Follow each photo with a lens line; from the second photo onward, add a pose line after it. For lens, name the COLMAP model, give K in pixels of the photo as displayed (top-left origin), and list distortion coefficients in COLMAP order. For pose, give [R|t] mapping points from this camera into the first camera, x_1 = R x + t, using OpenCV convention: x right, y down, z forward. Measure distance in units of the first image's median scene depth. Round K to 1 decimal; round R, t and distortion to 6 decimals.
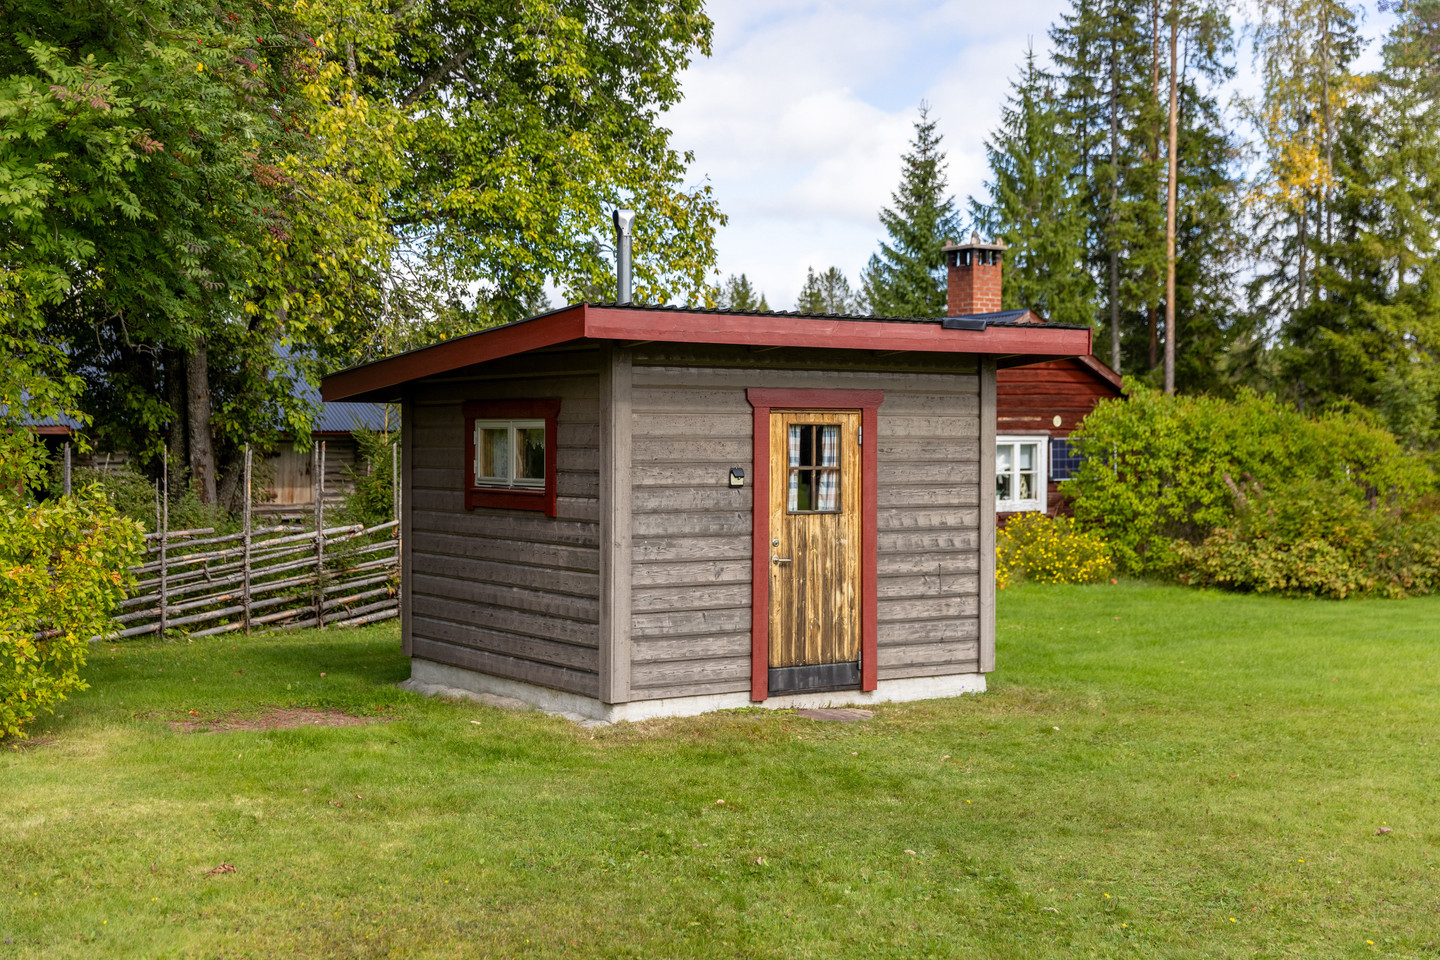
lens RADIAL K [[1918.0, 0, 720.0], [0, 1918.0, 480.0], [0, 0, 1]] dist [-0.015525, -0.003120]
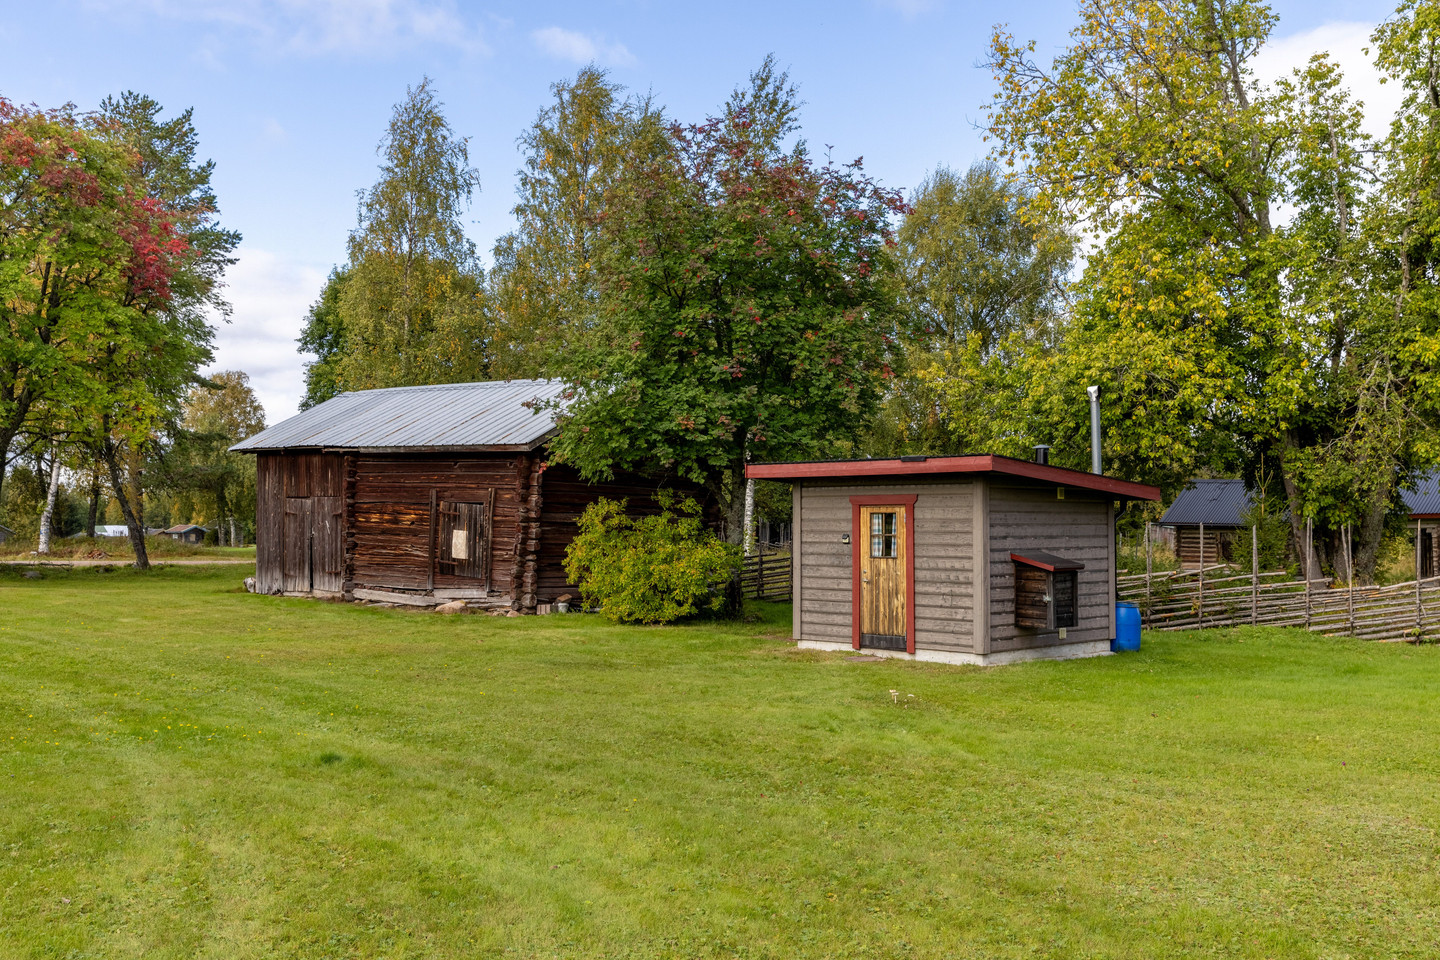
lens RADIAL K [[1453.9, 0, 720.0], [0, 1453.9, 480.0], [0, 0, 1]] dist [-0.001317, -0.002626]
pose [[0.197590, -0.029808, -0.979831, 1.466492], [-0.019169, 0.999229, -0.034263, -0.008089], [0.980097, 0.025553, 0.196867, 0.533559]]
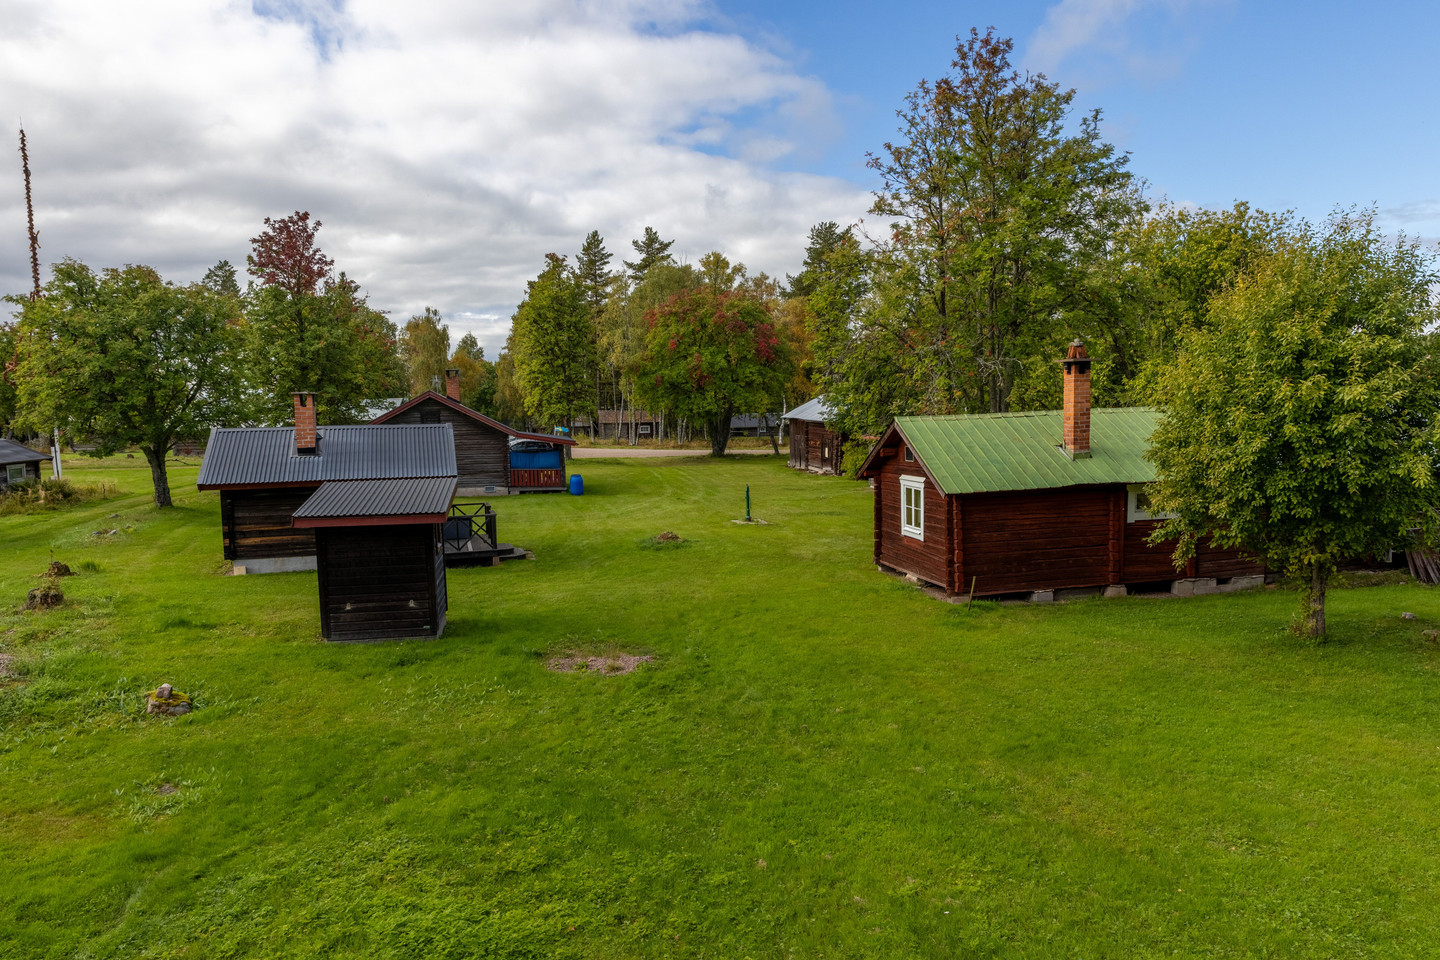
lens RADIAL K [[963.3, 0, 720.0], [0, 963.3, 480.0], [0, 0, 1]] dist [-0.038278, -0.000823]
pose [[-0.372626, 0.064568, -0.925733, 3.417699], [-0.000842, 0.997552, 0.069916, -0.152452], [0.927981, 0.026833, -0.371659, 1.696719]]
